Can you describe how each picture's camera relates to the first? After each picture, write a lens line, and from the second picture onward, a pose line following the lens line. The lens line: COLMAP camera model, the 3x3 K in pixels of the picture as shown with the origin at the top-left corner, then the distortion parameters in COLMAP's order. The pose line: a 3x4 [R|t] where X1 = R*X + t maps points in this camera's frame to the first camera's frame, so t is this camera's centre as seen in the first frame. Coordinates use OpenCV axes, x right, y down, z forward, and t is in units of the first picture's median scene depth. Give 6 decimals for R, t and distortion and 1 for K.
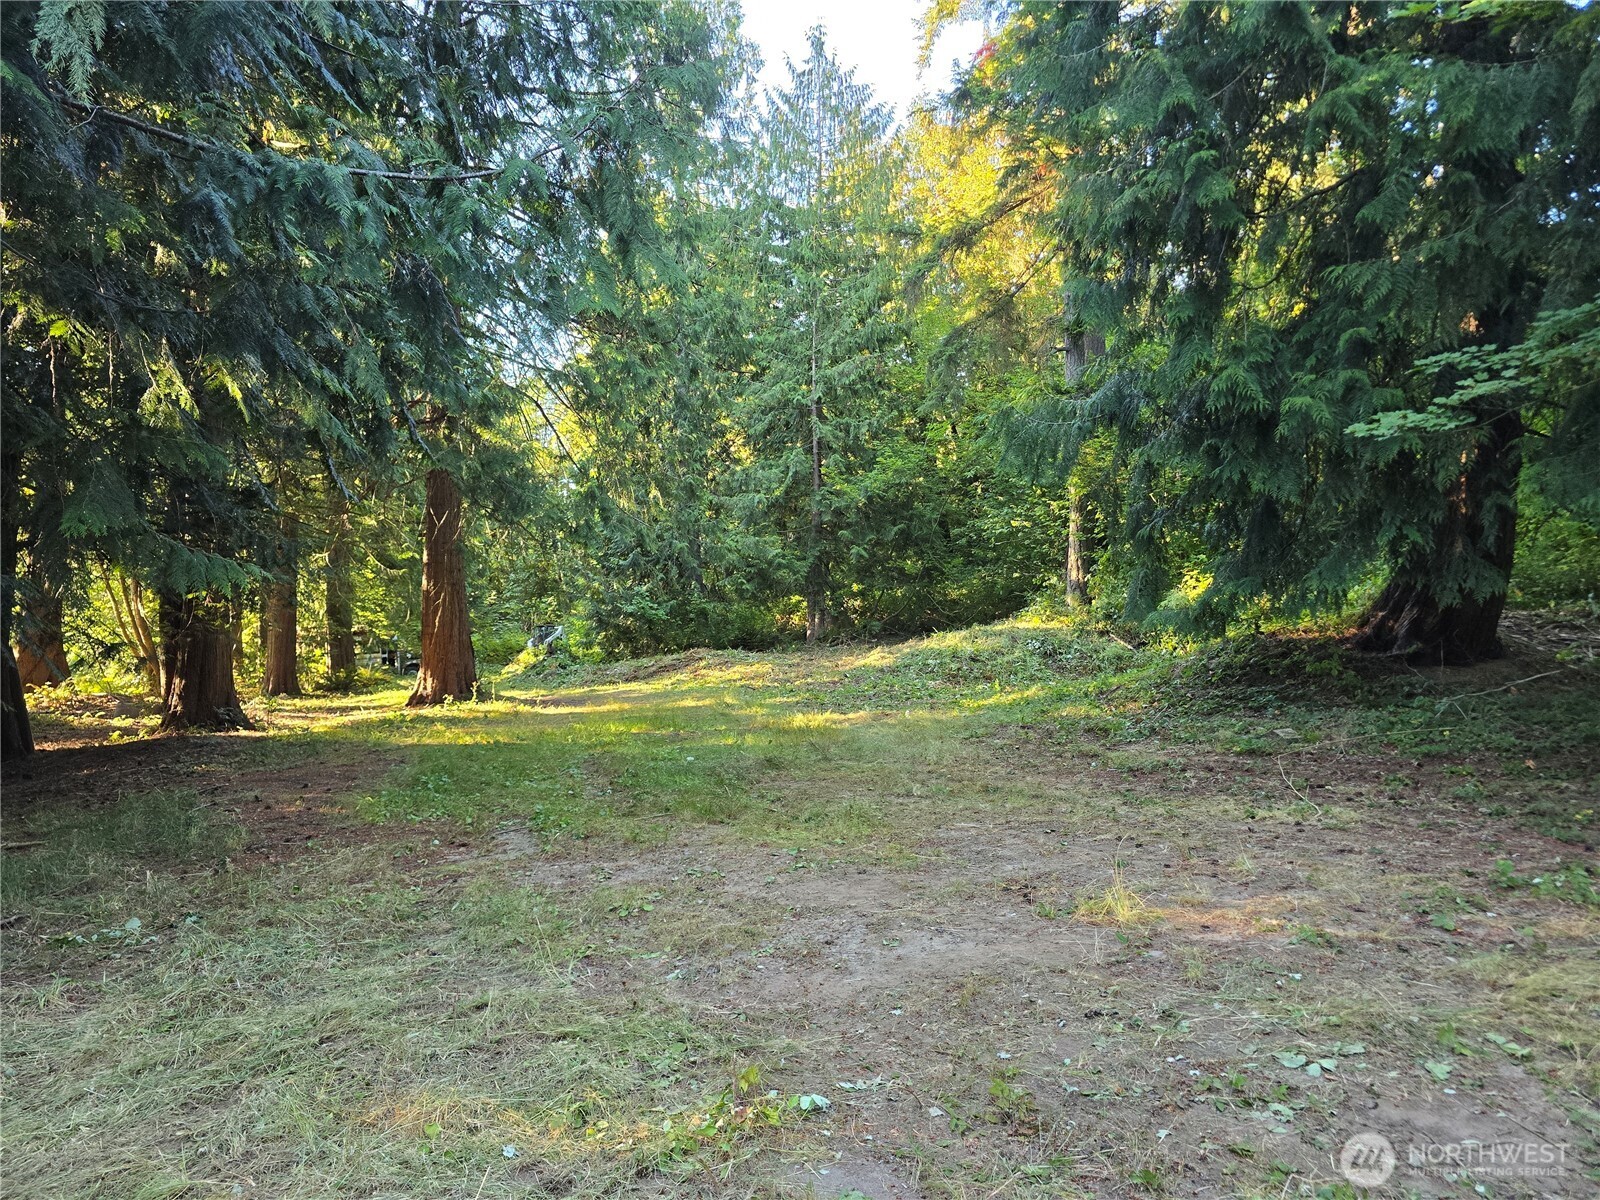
lens RADIAL K [[1059.4, 0, 796.6], [0, 1059.4, 599.0], [0, 0, 1]] dist [0.031635, -0.026286]
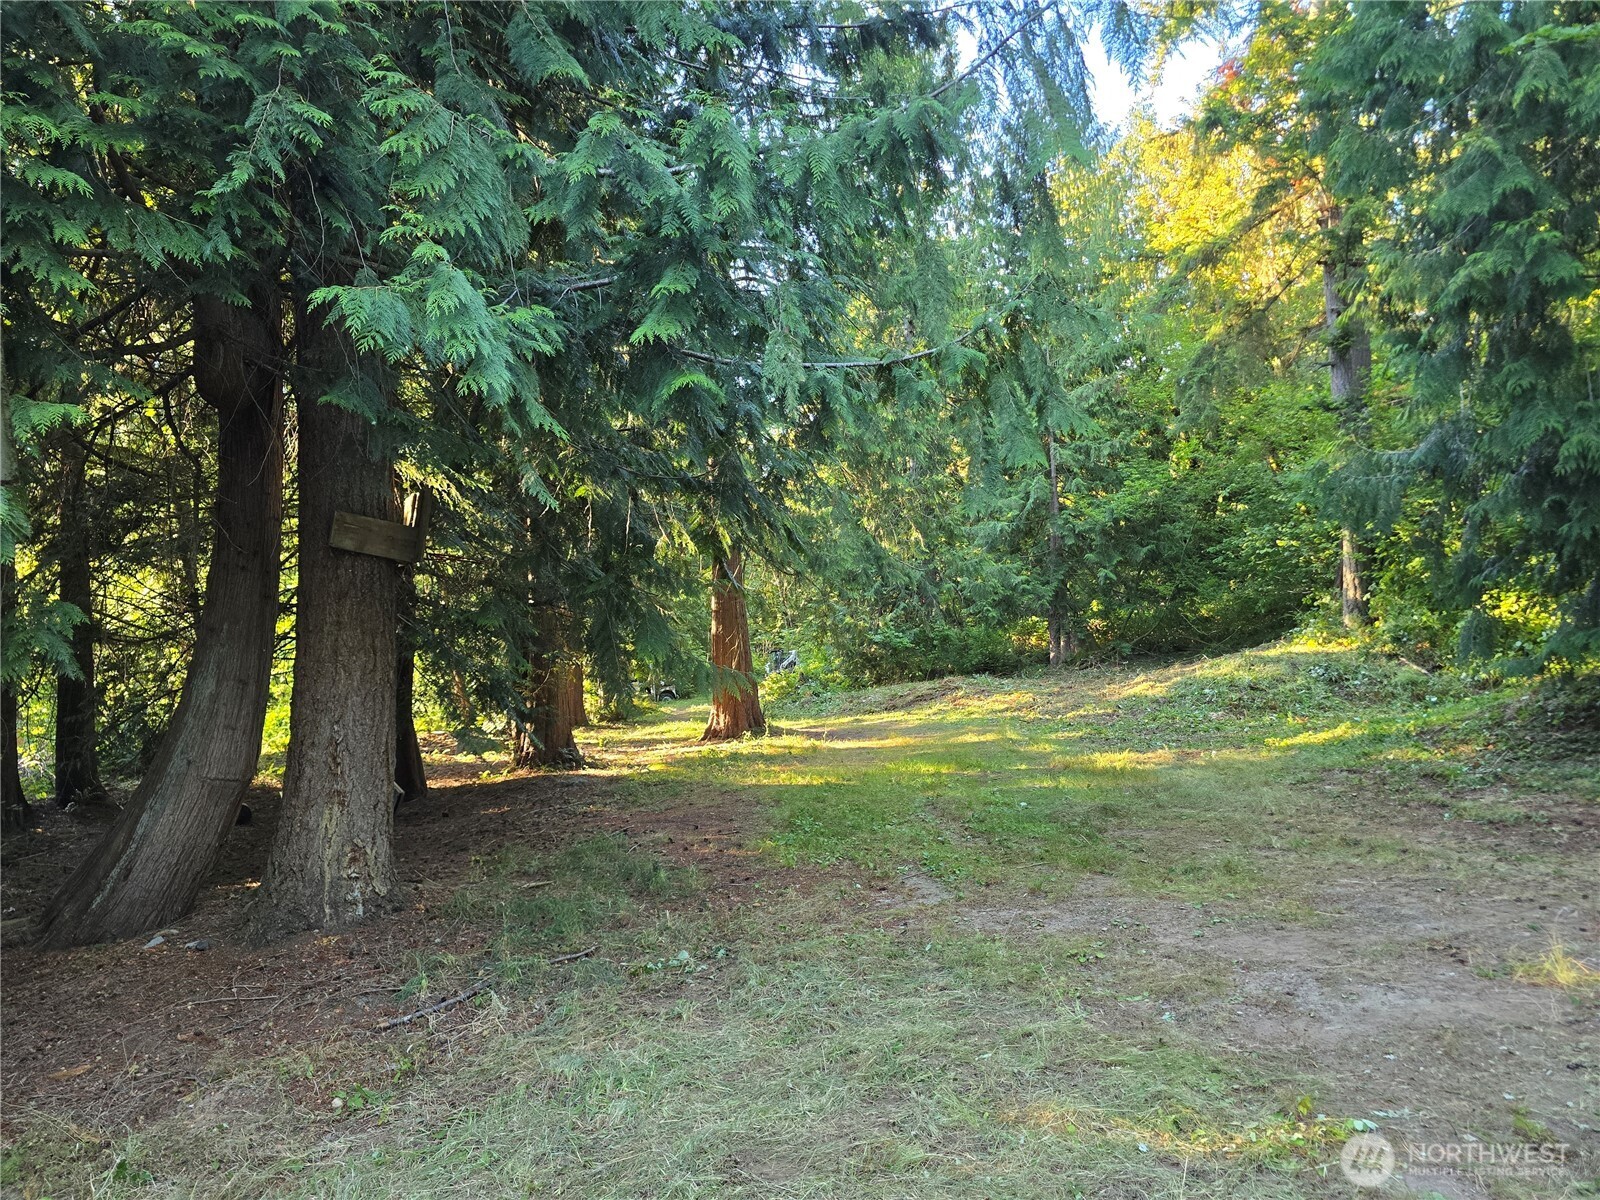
lens RADIAL K [[1059.4, 0, 789.3], [0, 1059.4, 603.0], [0, 0, 1]] dist [0.031635, -0.026286]
pose [[0.979783, -0.039815, -0.196063, -0.052942], [0.038493, 0.999203, -0.010548, -0.025368], [0.196327, 0.002787, 0.980535, -0.059494]]
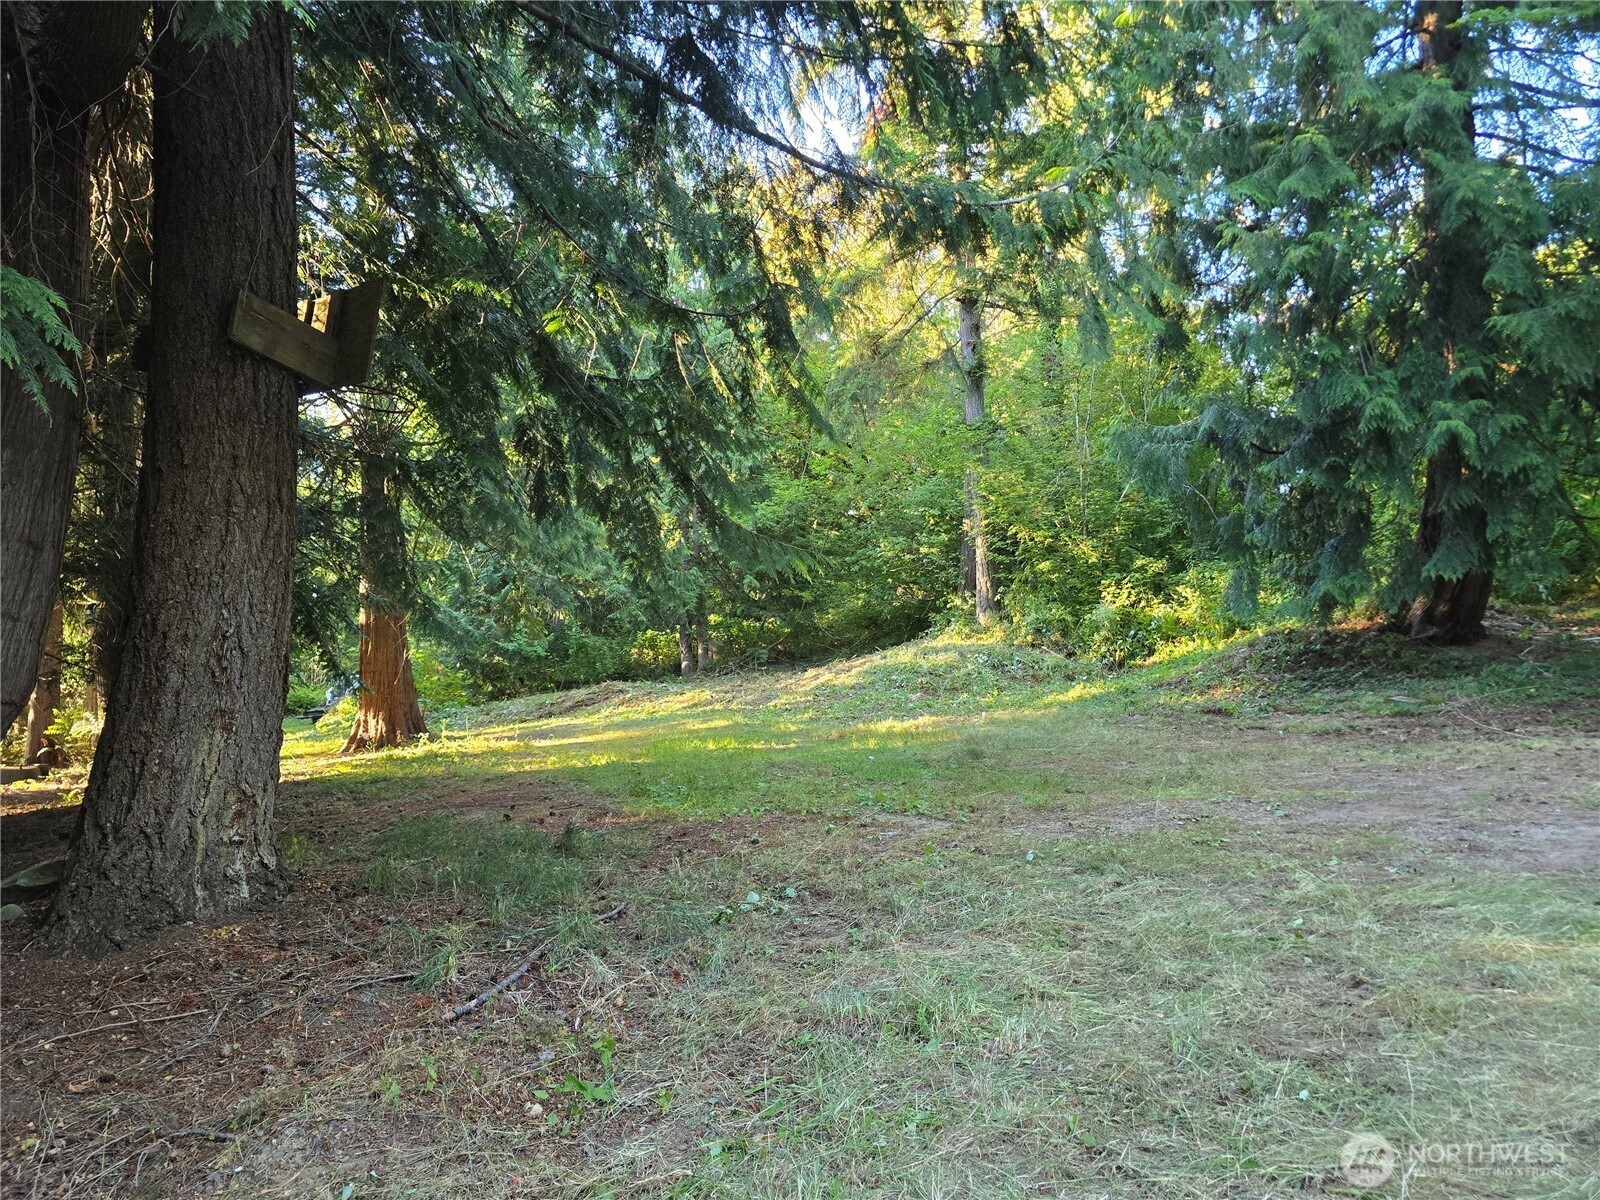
lens RADIAL K [[1059.4, 0, 801.4], [0, 1059.4, 590.5], [0, 0, 1]] dist [0.031635, -0.026286]
pose [[0.971031, -0.022945, 0.237850, -0.185459], [0.033567, 0.998607, -0.040706, 0.010470], [-0.236585, 0.047511, 0.970448, -0.007885]]
